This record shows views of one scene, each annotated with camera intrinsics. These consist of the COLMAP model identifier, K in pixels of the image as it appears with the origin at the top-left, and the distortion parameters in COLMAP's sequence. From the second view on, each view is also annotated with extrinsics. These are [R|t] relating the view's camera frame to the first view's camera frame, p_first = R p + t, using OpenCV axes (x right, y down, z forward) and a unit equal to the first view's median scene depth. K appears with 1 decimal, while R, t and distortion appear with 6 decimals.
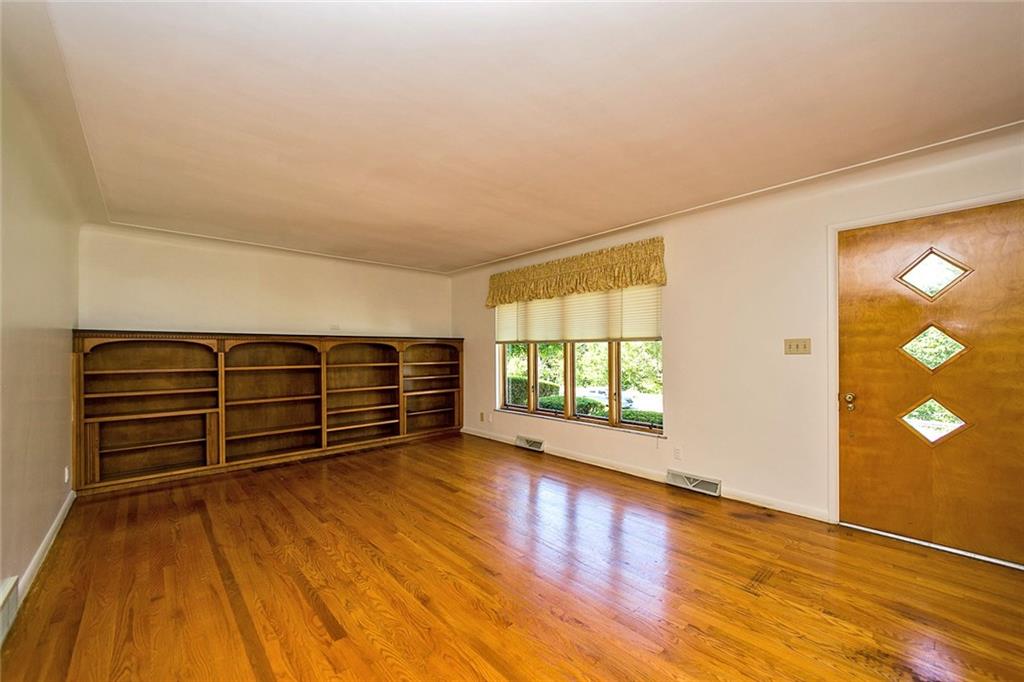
lens RADIAL K [[404.1, 0, 520.3], [0, 404.1, 354.0], [0, 0, 1]] dist [0.002913, -0.000774]
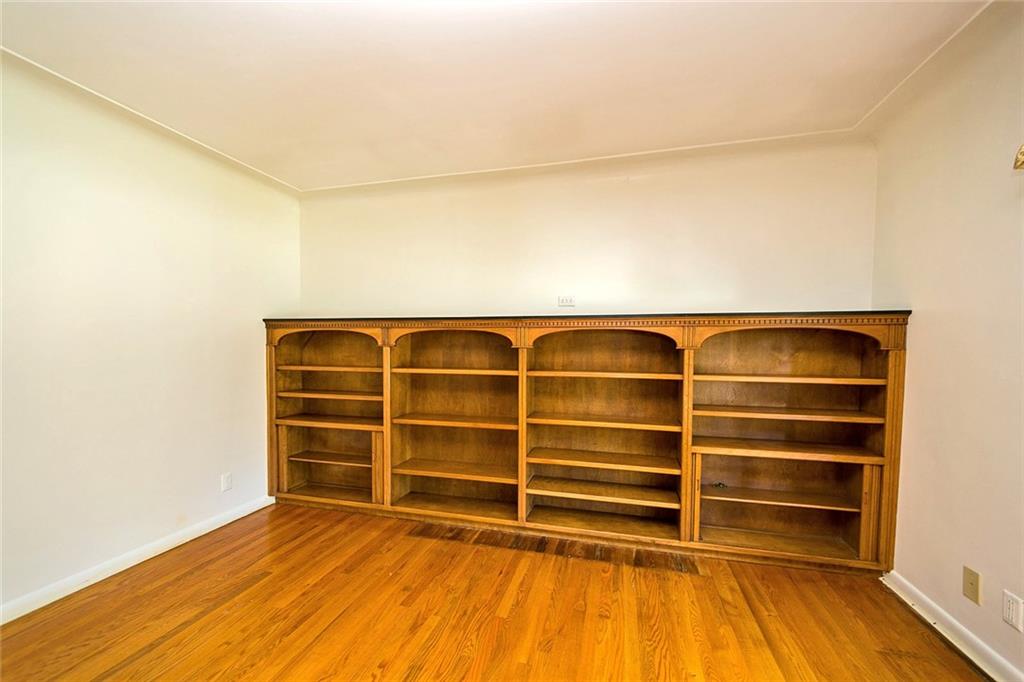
lens RADIAL K [[404.1, 0, 510.0], [0, 404.1, 364.7], [0, 0, 1]] dist [0.002913, -0.000774]
pose [[0.520356, 0.056100, -0.852104, -0.035749], [-0.010282, 0.998179, 0.059438, -0.013586], [0.853887, -0.022167, 0.519986, 0.703203]]
